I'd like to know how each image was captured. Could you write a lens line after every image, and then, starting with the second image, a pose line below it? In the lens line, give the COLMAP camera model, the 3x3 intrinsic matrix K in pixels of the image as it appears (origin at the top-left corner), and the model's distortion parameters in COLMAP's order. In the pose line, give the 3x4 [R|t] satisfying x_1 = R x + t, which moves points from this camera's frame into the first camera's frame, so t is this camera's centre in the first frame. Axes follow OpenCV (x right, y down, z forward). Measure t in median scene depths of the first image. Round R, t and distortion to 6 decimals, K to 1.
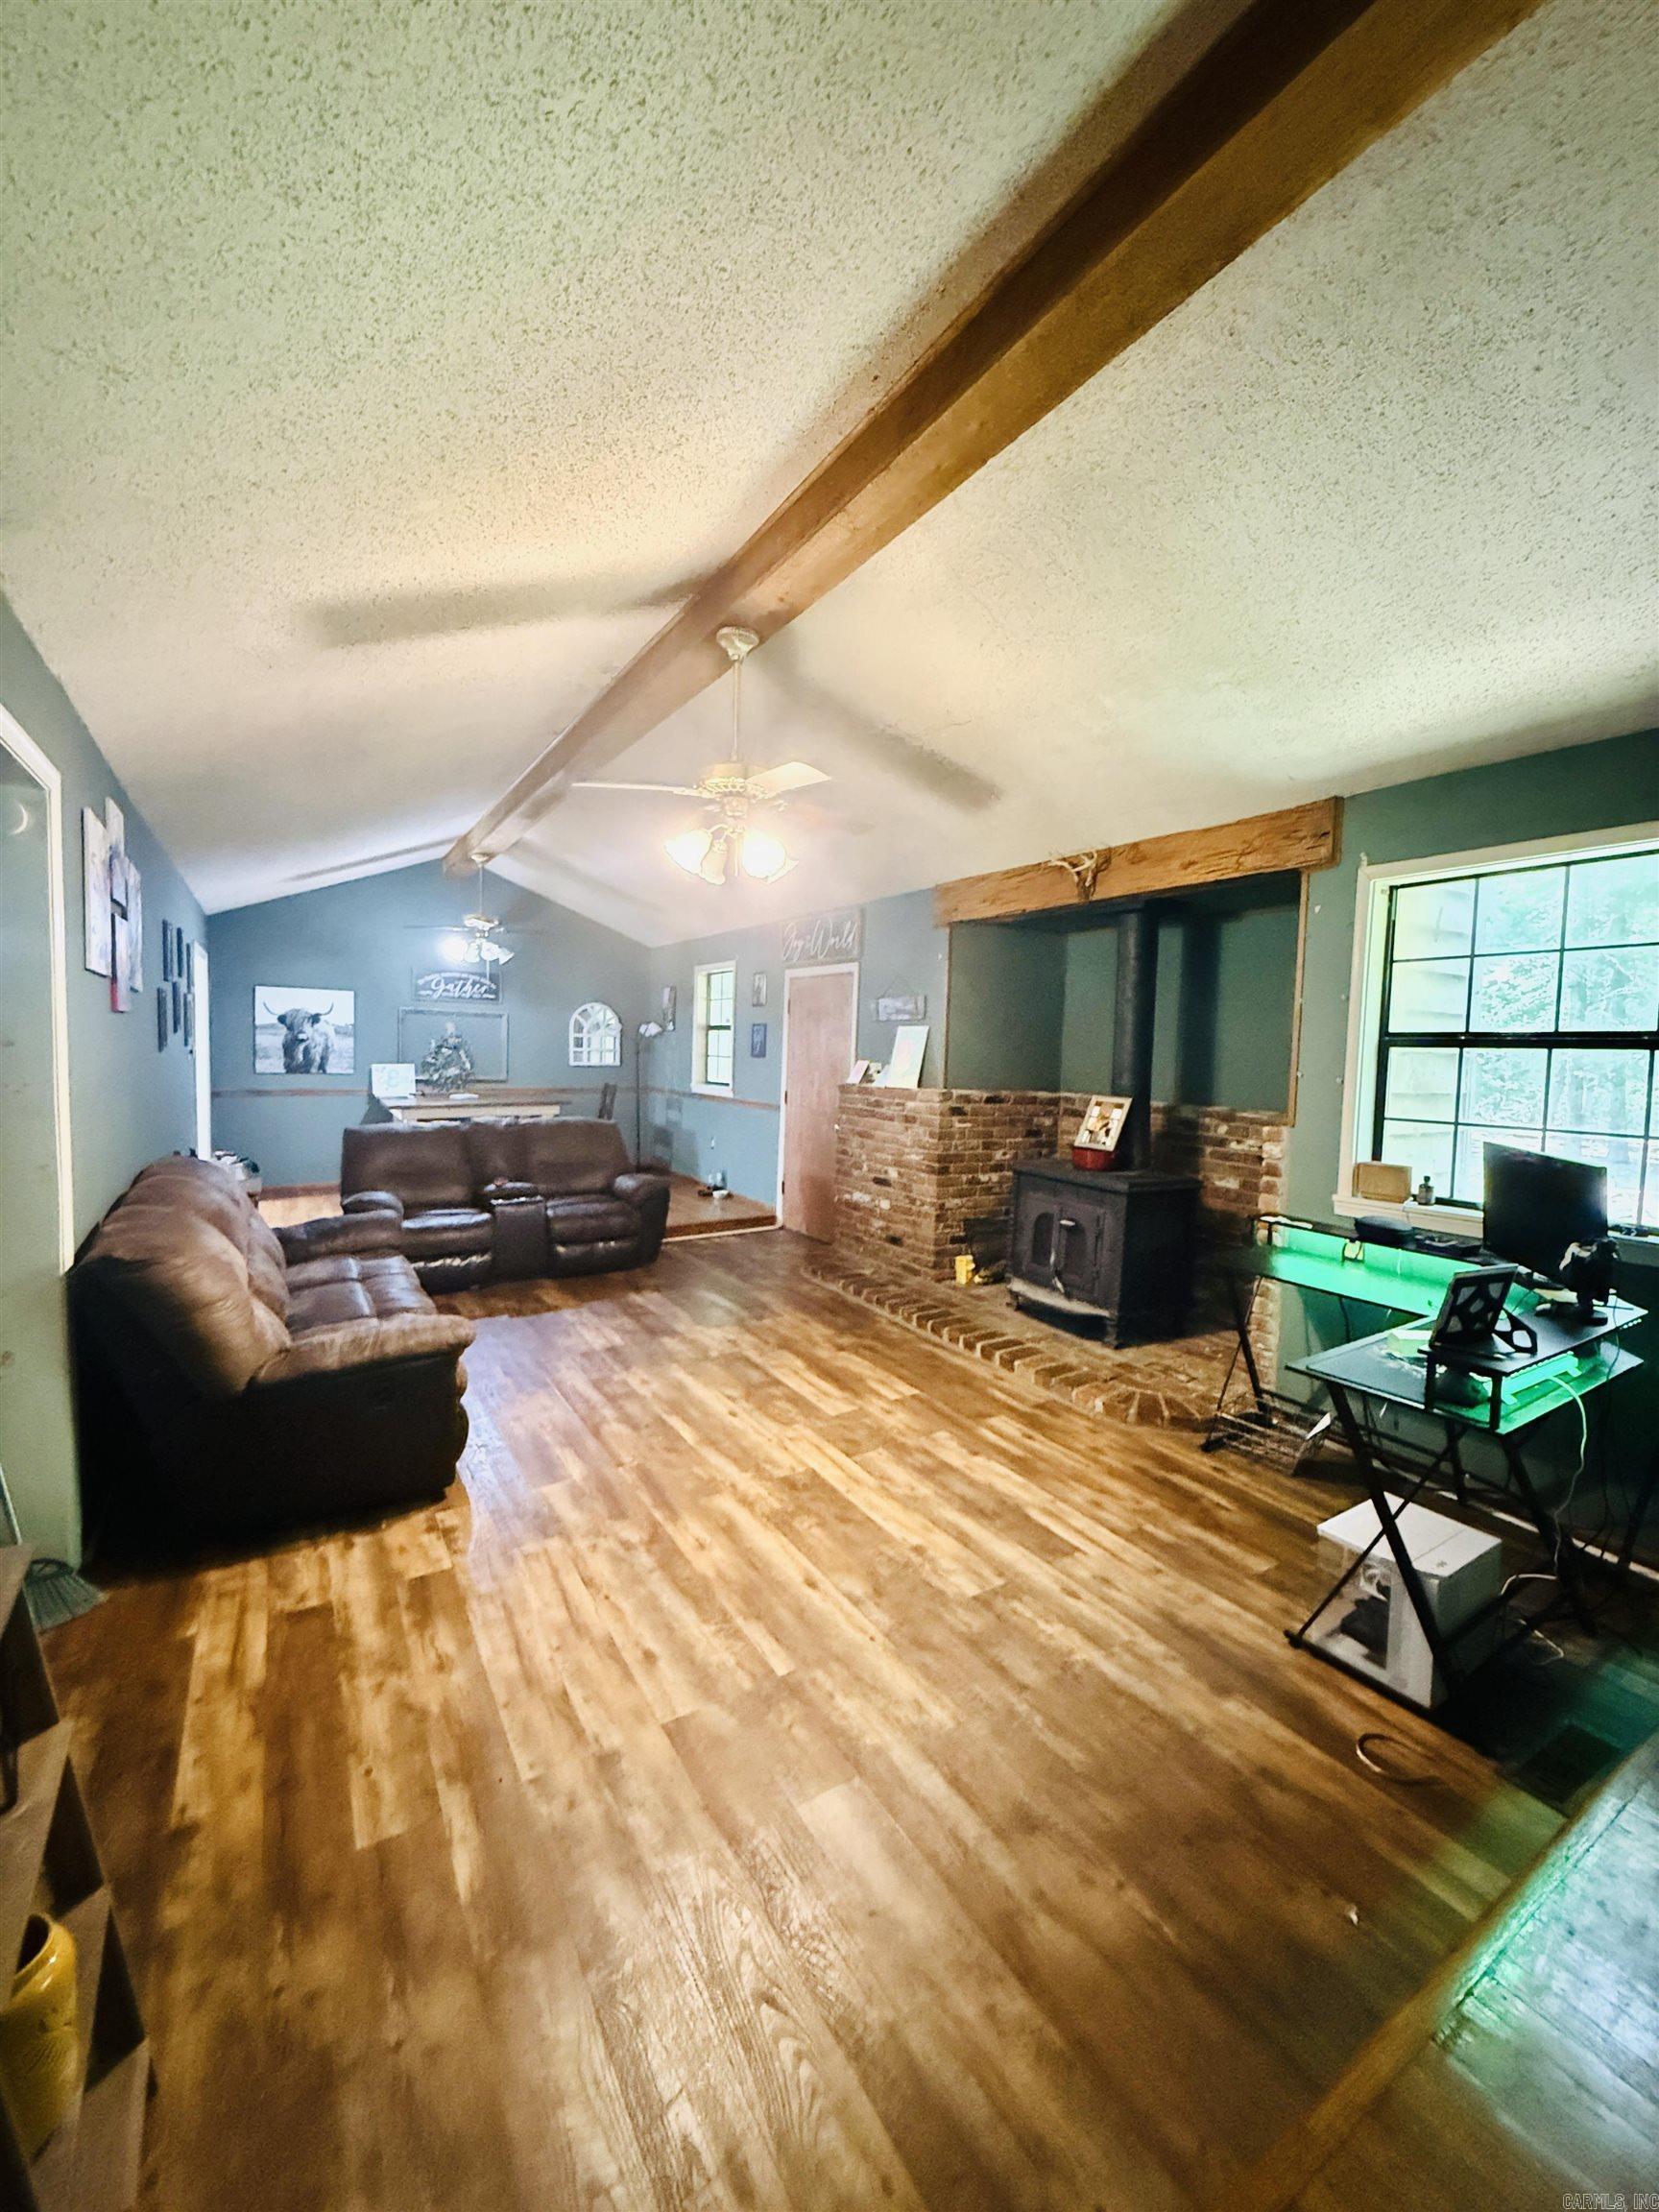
lens RADIAL K [[879.4, 0, 832.3], [0, 879.4, 1099.9], [0, 0, 1]] dist [0.000697, 0.000001]
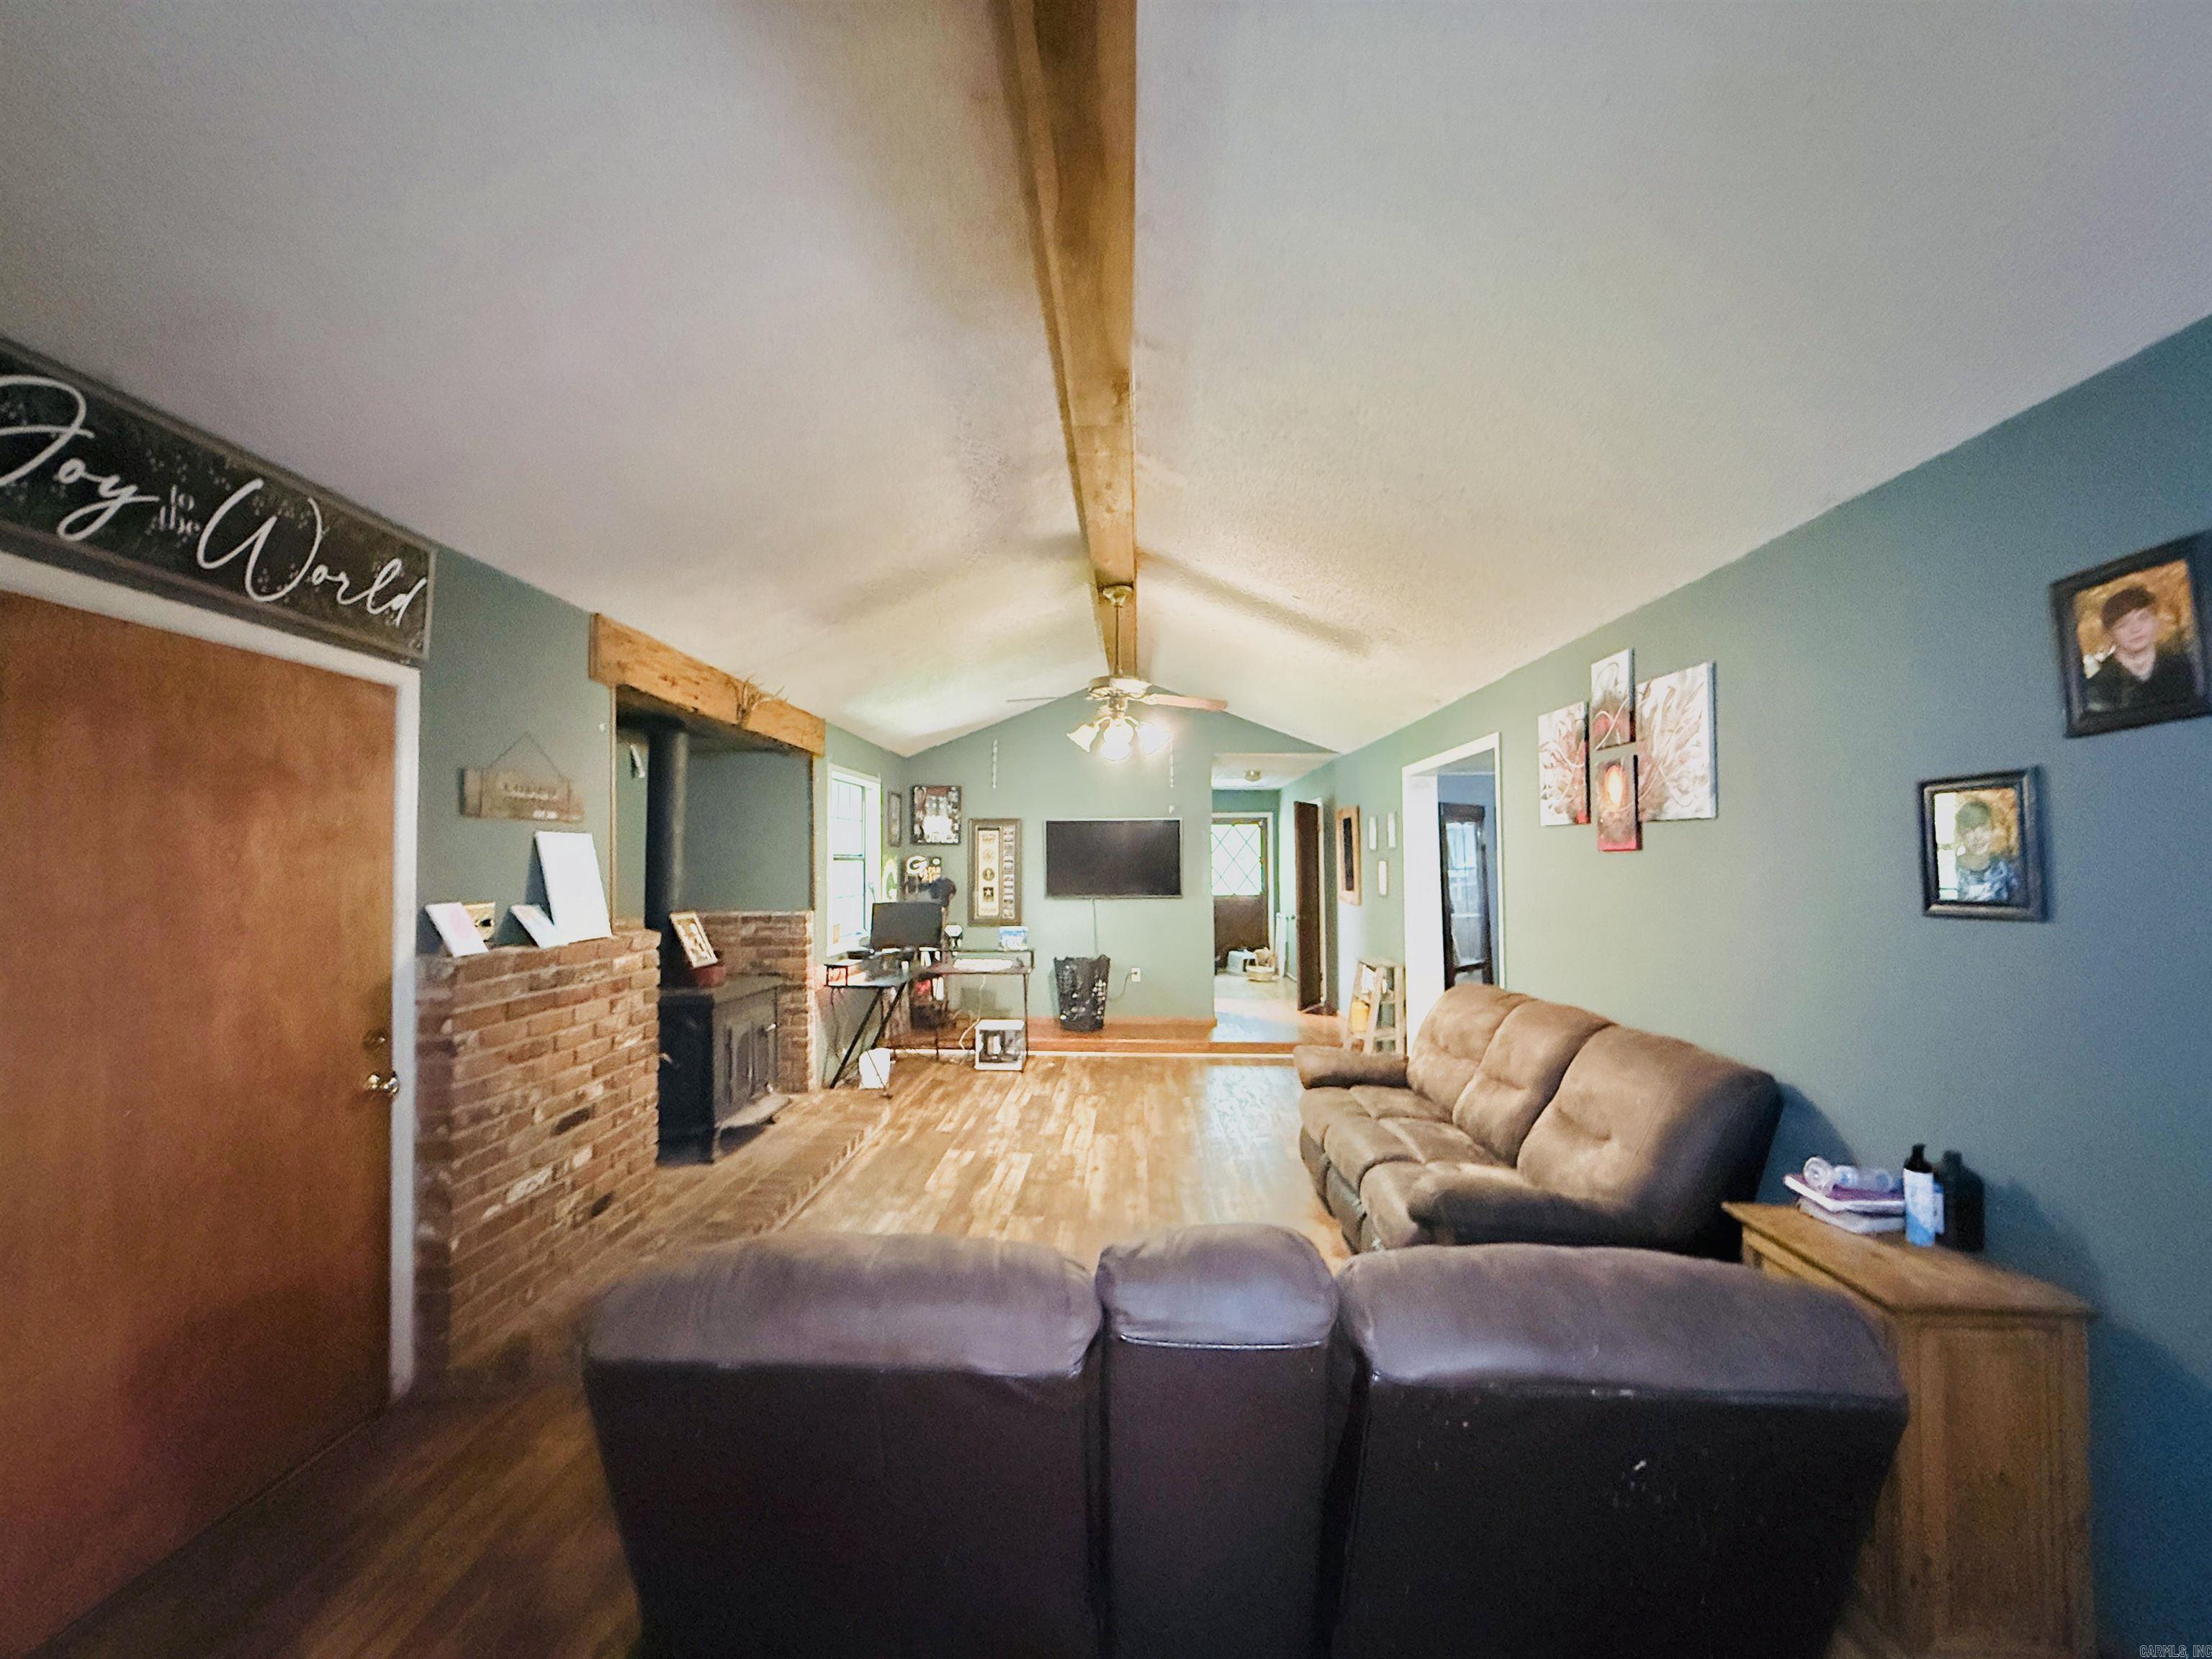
lens RADIAL K [[879.4, 0, 1103.9], [0, 879.4, 829.8], [0, 0, 1]] dist [0.000697, 0.000001]
pose [[-0.826356, 0.004145, 0.563133, -0.757173], [0.020430, 0.999535, 0.022621, -0.132072], [-0.562778, 0.030198, -0.826056, 1.851441]]
